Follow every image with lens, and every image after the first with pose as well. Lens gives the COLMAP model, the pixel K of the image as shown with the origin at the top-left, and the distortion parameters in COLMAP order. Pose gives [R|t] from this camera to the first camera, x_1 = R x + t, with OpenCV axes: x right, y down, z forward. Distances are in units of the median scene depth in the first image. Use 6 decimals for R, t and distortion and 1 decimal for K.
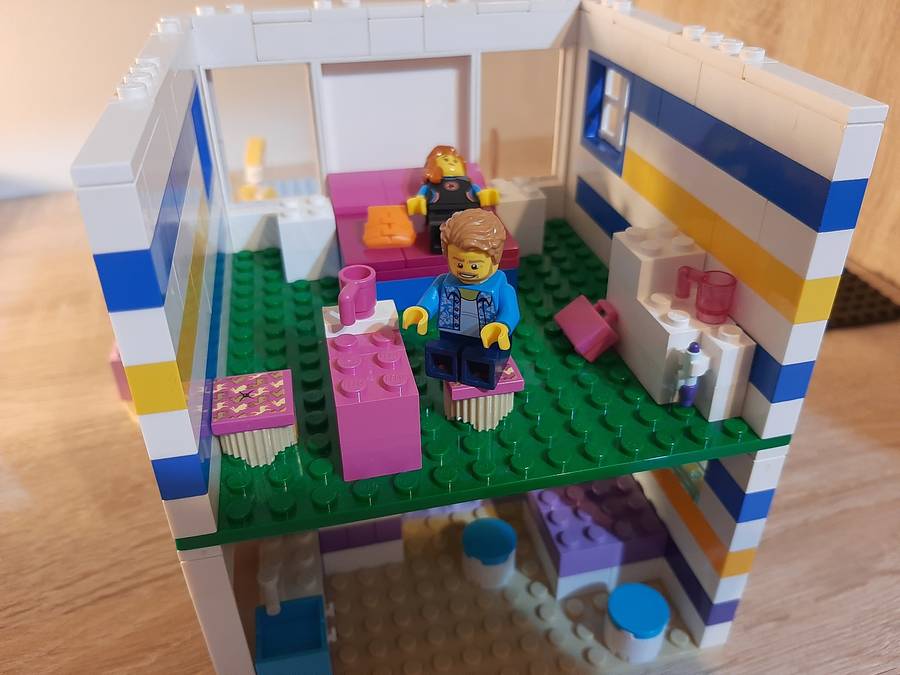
lens RADIAL K [[723.6, 0, 460.8], [0, 723.6, 339.5], [0, 0, 1]] dist [0.030582, -0.113713]
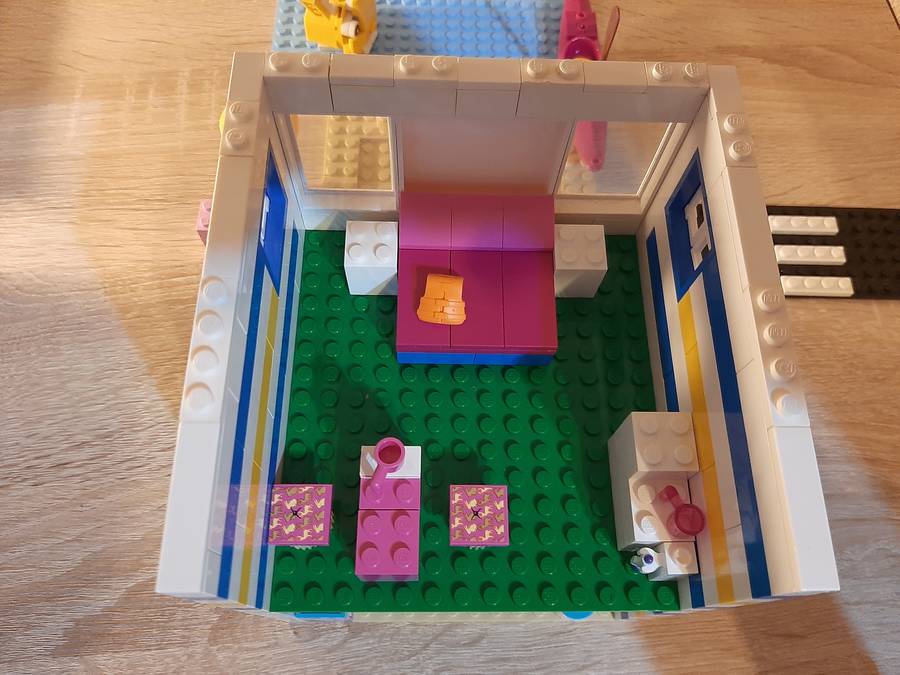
lens RADIAL K [[730.0, 0, 450.0], [0, 730.0, 337.5], [0, 0, 1]] dist [0.031173, -0.142256]
pose [[0.971112, 0.231929, -0.056125, -0.021656], [-0.161604, 0.812277, 0.560438, -0.904456], [0.175570, -0.535178, 0.826293, 0.115474]]
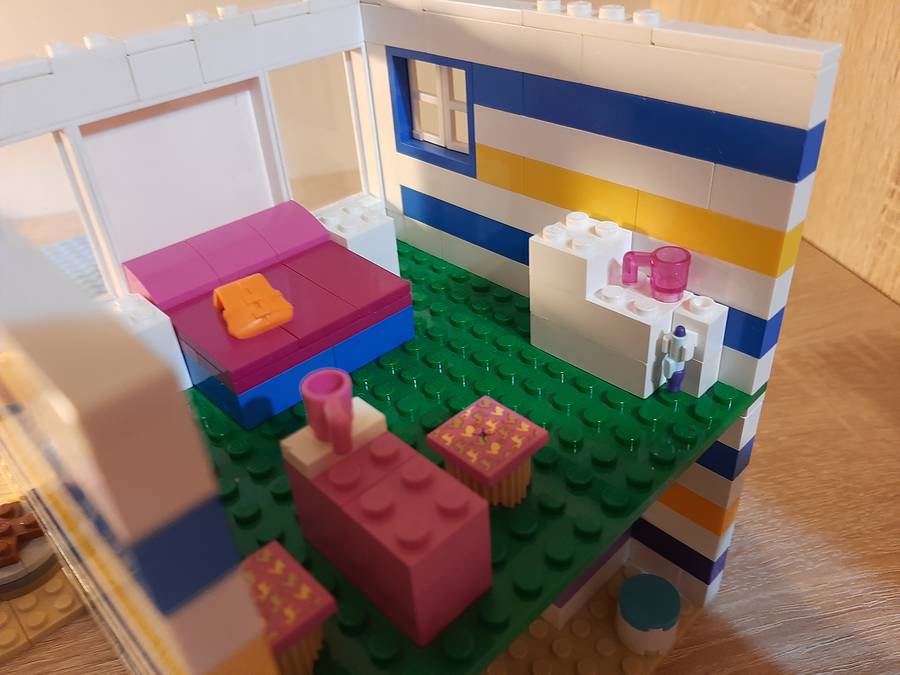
lens RADIAL K [[730.0, 0, 450.0], [0, 730.0, 337.5], [0, 0, 1]] dist [0.031173, -0.142256]
pose [[0.851705, -0.325314, 0.410815, -0.314400], [0.322602, 0.943302, 0.078155, -0.146800], [-0.412948, 0.065965, 0.908363, 0.252819]]
